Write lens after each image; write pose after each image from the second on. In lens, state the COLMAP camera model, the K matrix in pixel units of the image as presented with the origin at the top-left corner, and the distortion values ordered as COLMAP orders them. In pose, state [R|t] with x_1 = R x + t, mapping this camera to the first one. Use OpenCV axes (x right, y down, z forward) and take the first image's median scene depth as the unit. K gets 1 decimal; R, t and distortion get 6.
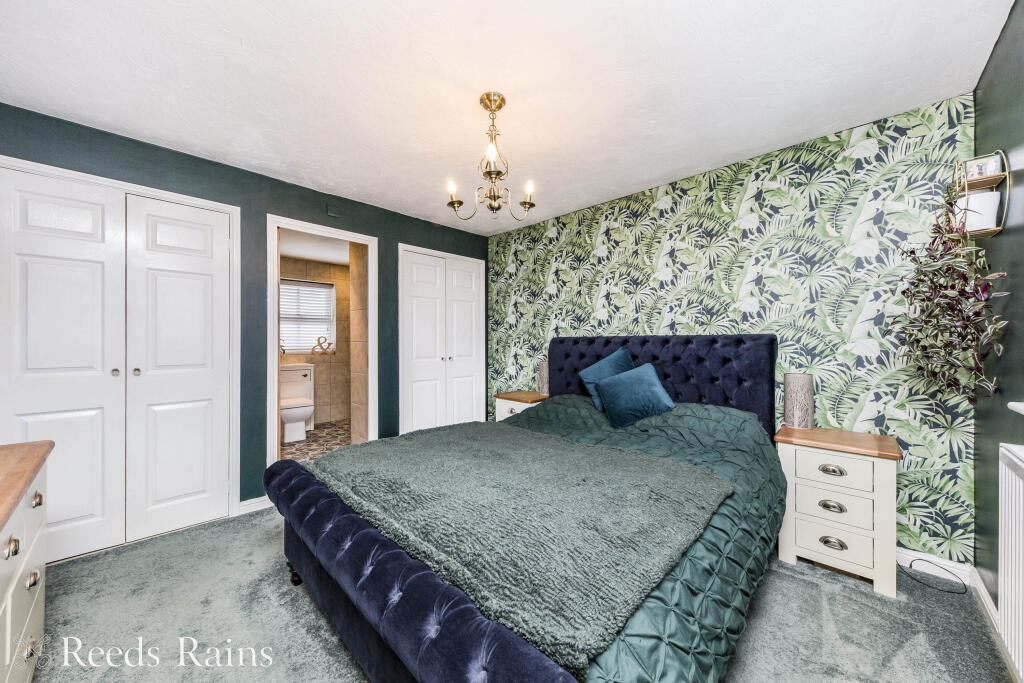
lens RADIAL K [[365.7, 0, 510.0], [0, 365.7, 343.6], [0, 0, 1]] dist [0.005019, -0.001008]
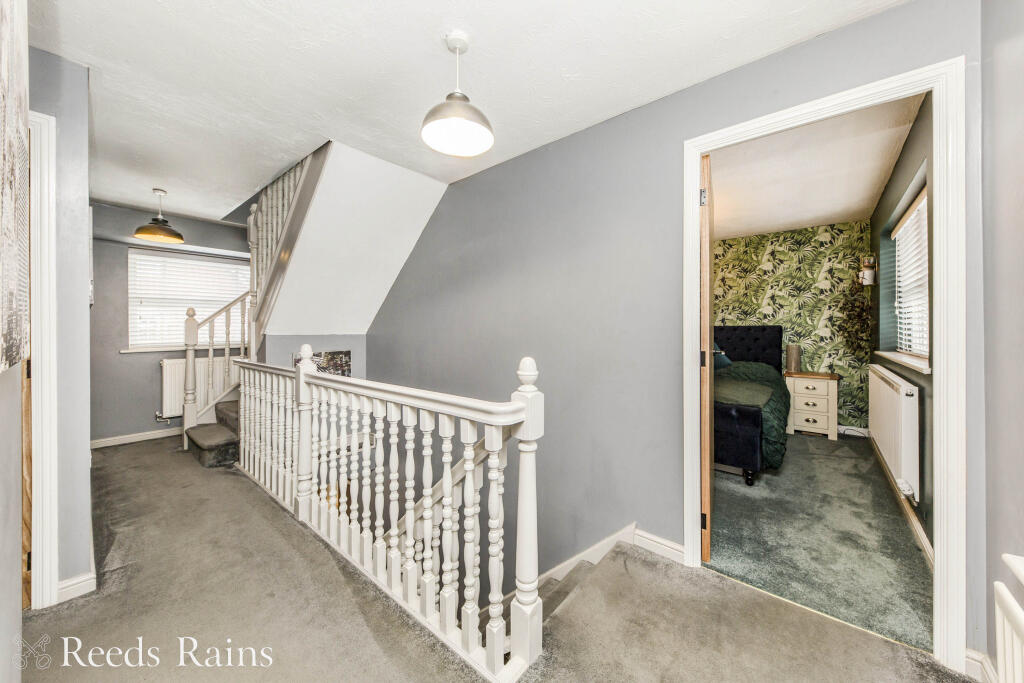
lens RADIAL K [[365.7, 0, 515.9], [0, 365.7, 333.0], [0, 0, 1]] dist [0.005019, -0.001008]
pose [[0.997202, -0.003234, 0.074686, -0.954752], [0.002654, 0.999966, 0.007860, -0.004943], [-0.074709, -0.007640, 0.997176, -0.965266]]
